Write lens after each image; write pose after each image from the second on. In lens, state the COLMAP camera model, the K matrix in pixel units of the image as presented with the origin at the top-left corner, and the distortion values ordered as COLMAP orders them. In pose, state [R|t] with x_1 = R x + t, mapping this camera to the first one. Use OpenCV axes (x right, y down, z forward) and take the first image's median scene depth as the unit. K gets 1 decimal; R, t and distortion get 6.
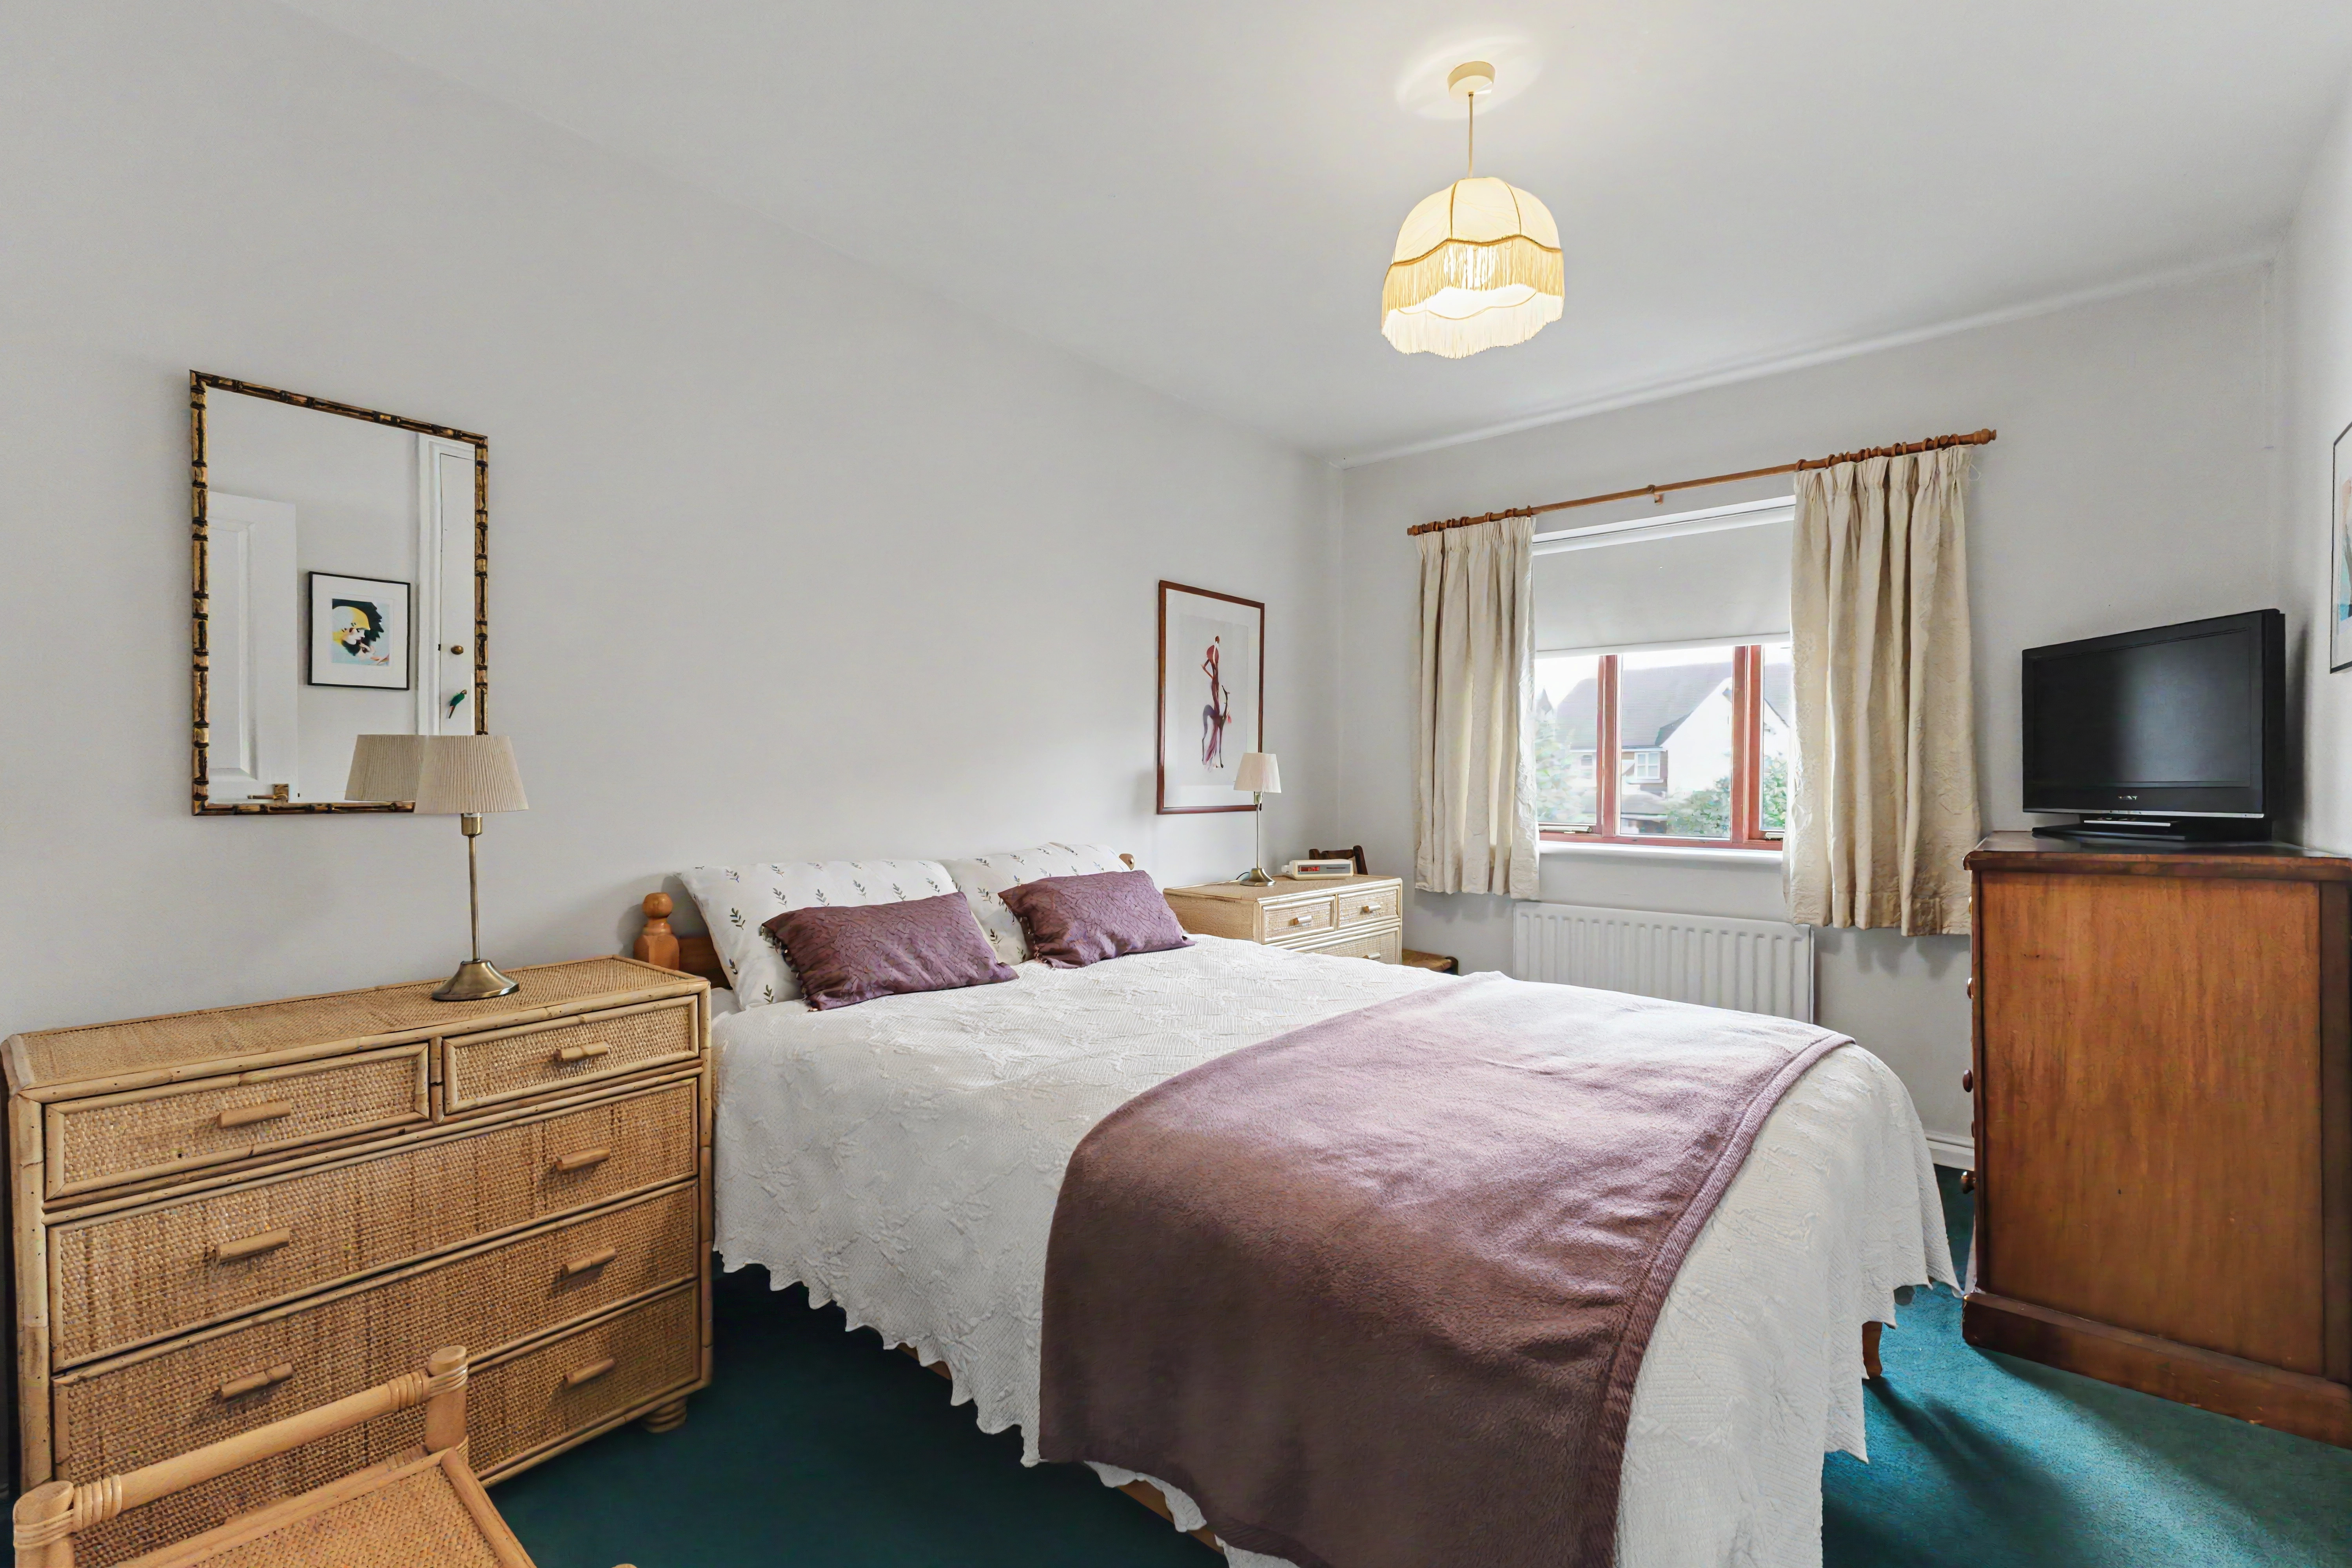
lens RADIAL K [[1013.6, 0, 1178.6], [0, 1013.6, 775.6], [0, 0, 1]] dist [0.000575, -0.000351]
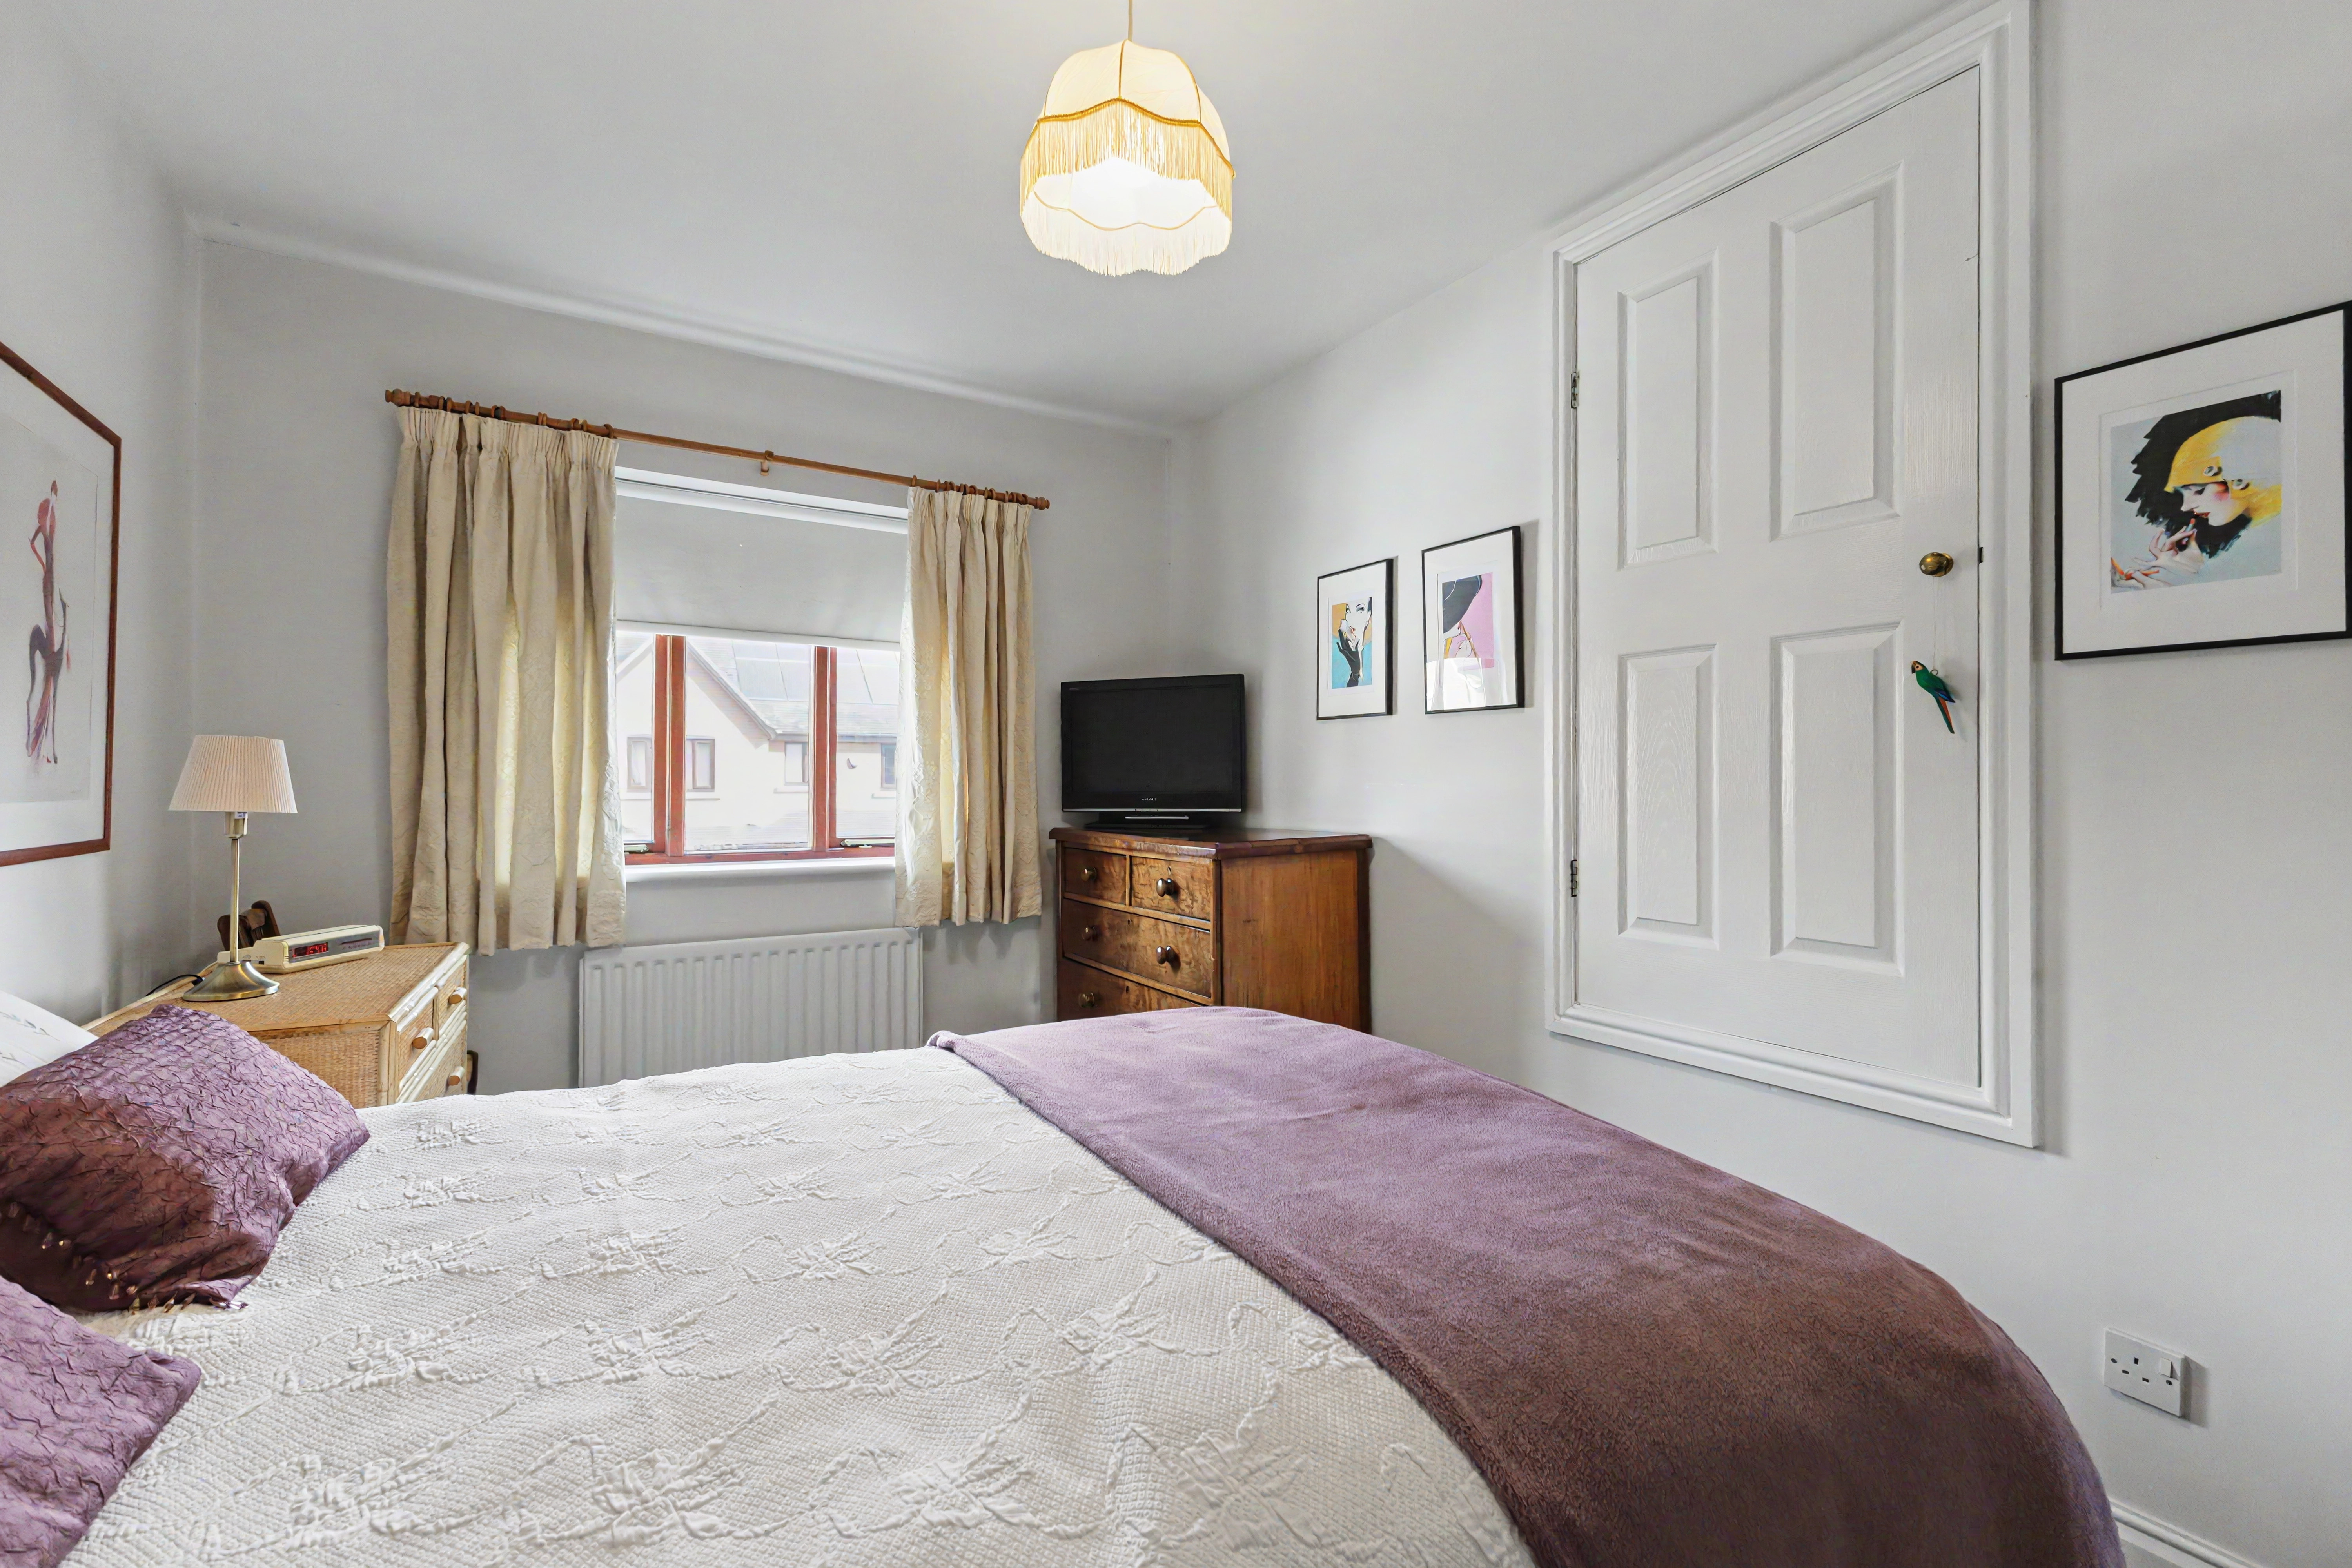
lens RADIAL K [[1013.6, 0, 1178.6], [0, 1013.6, 775.6], [0, 0, 1]] dist [0.000575, -0.000351]
pose [[0.313476, 0.006433, 0.949574, -0.285475], [-0.004354, 0.999976, -0.005337, -0.002501], [-0.949586, -0.002461, 0.313496, 0.430306]]
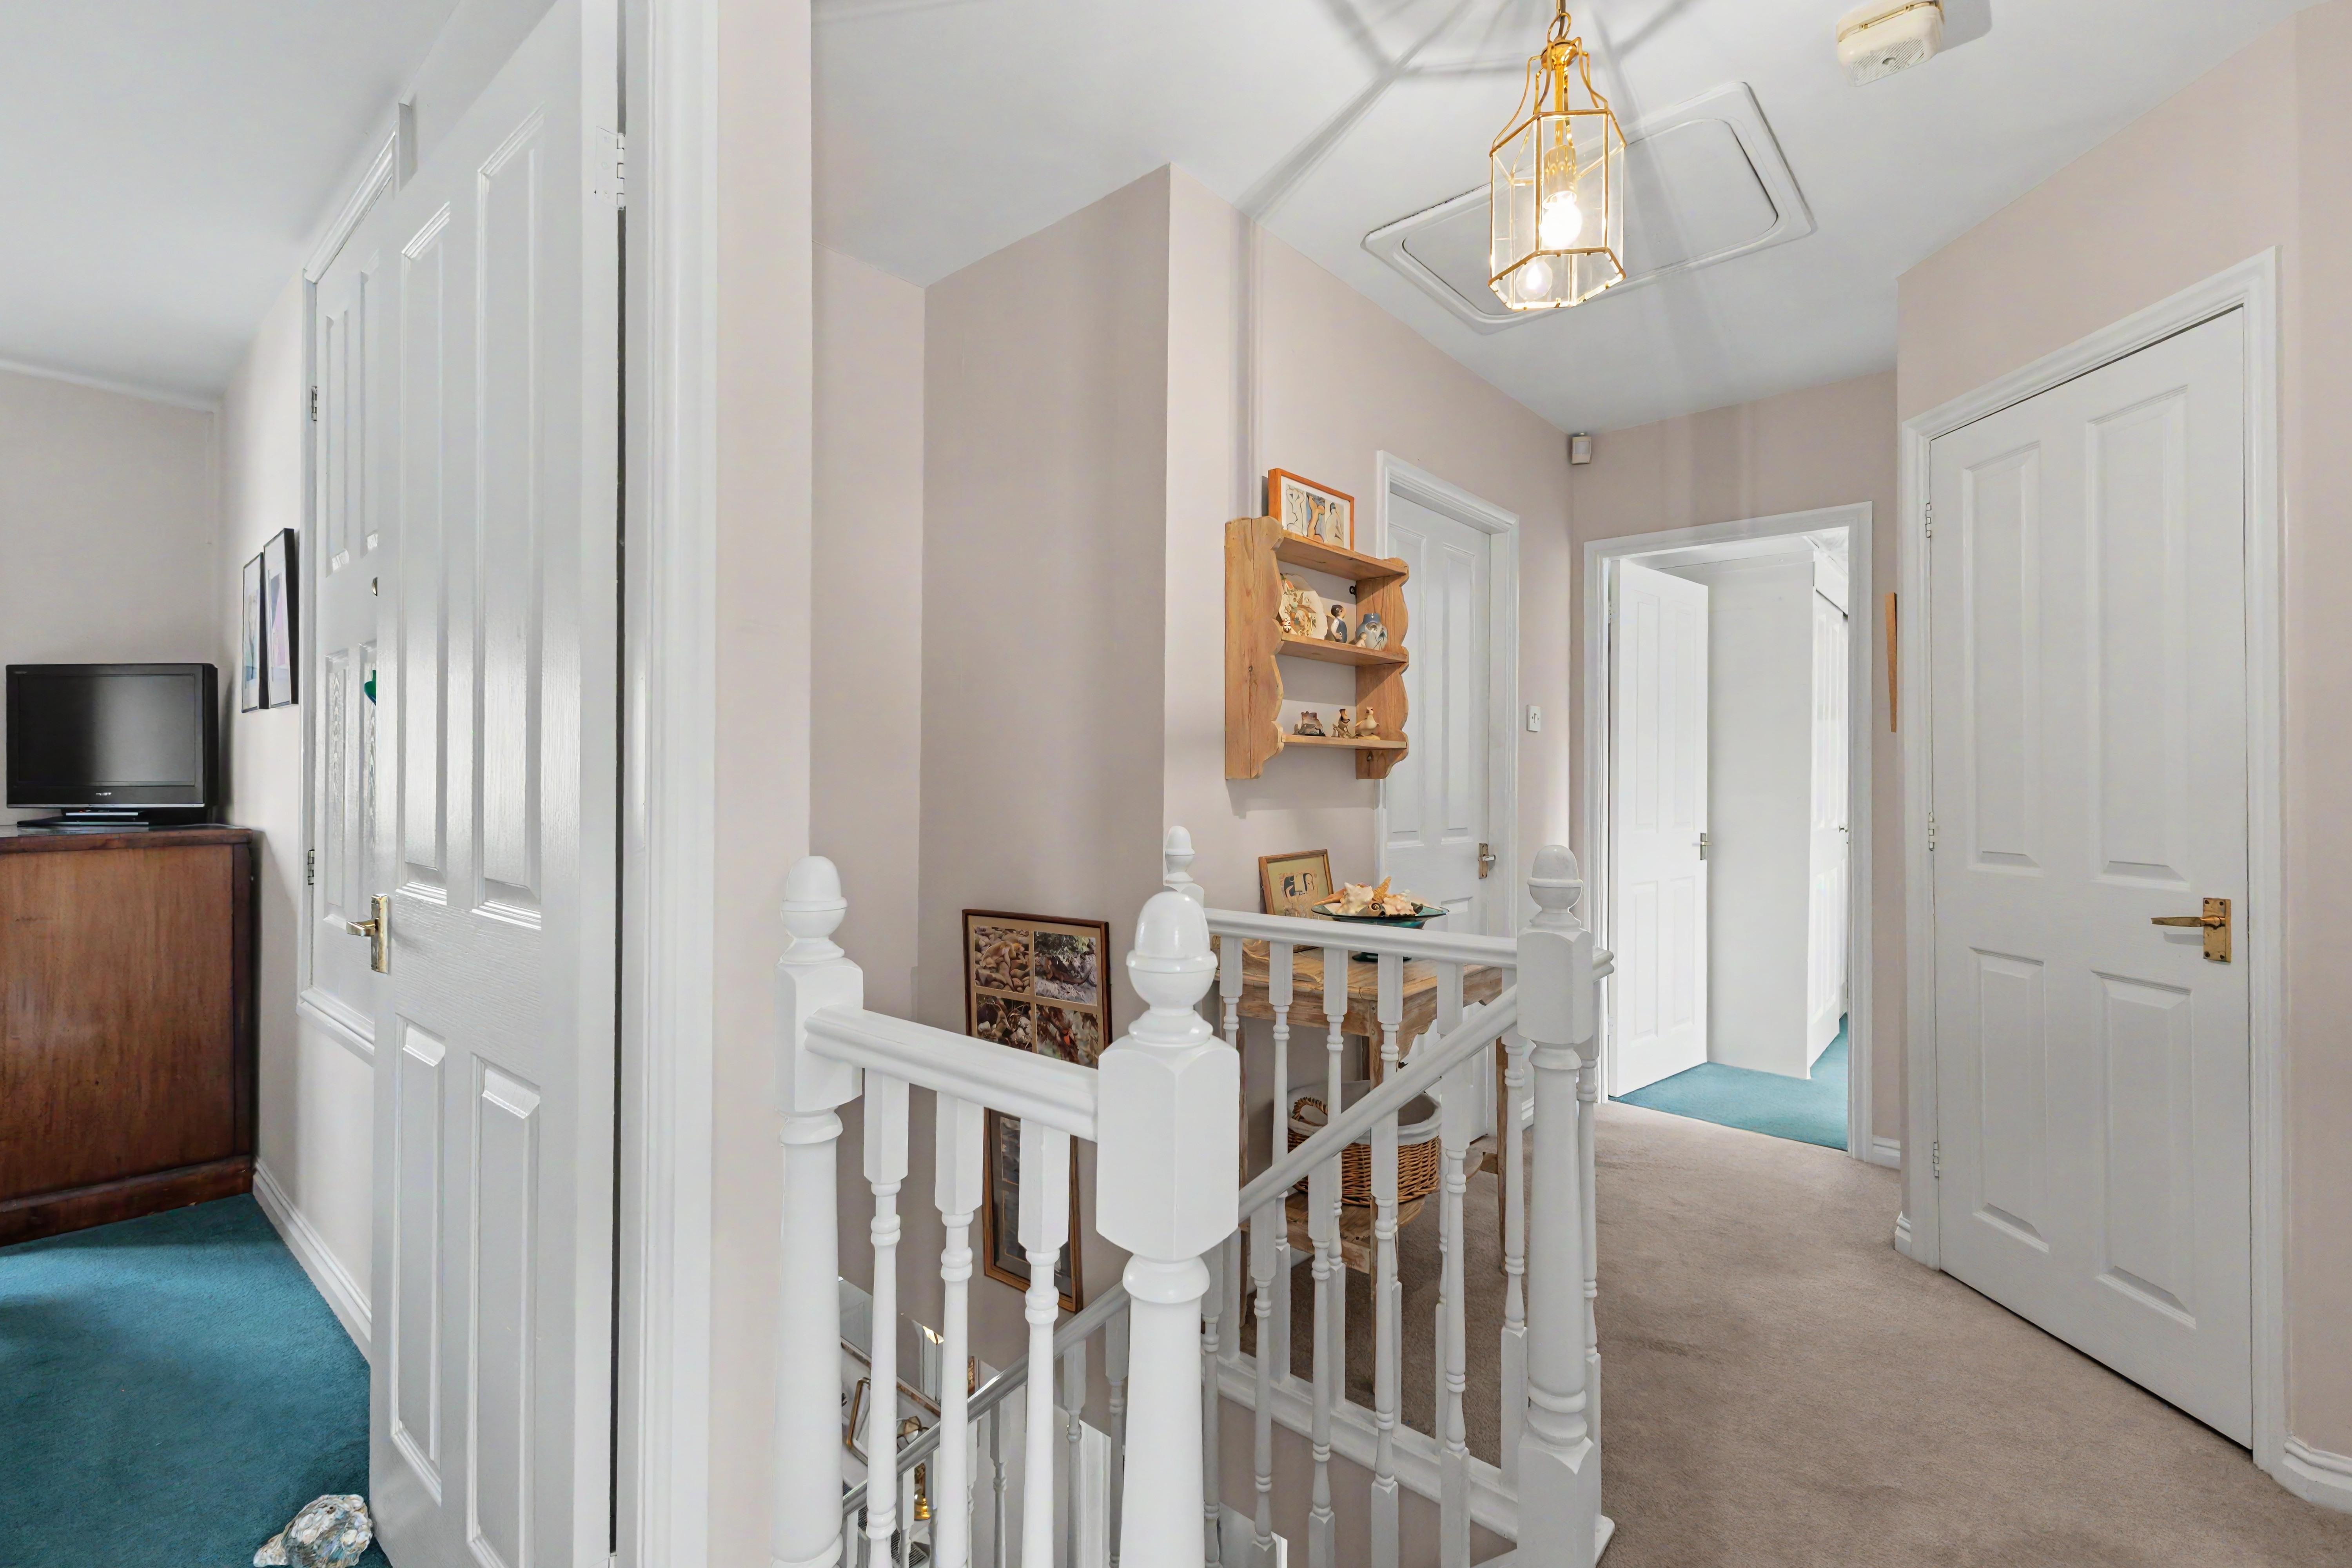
lens RADIAL K [[1013.6, 0, 1178.6], [0, 1013.6, 775.6], [0, 0, 1]] dist [0.000575, -0.000351]
pose [[0.002290, 0.000775, 0.999997, -0.270873], [-0.005329, 0.999986, -0.000763, -0.006127], [-0.999983, -0.005327, 0.002294, -0.285655]]
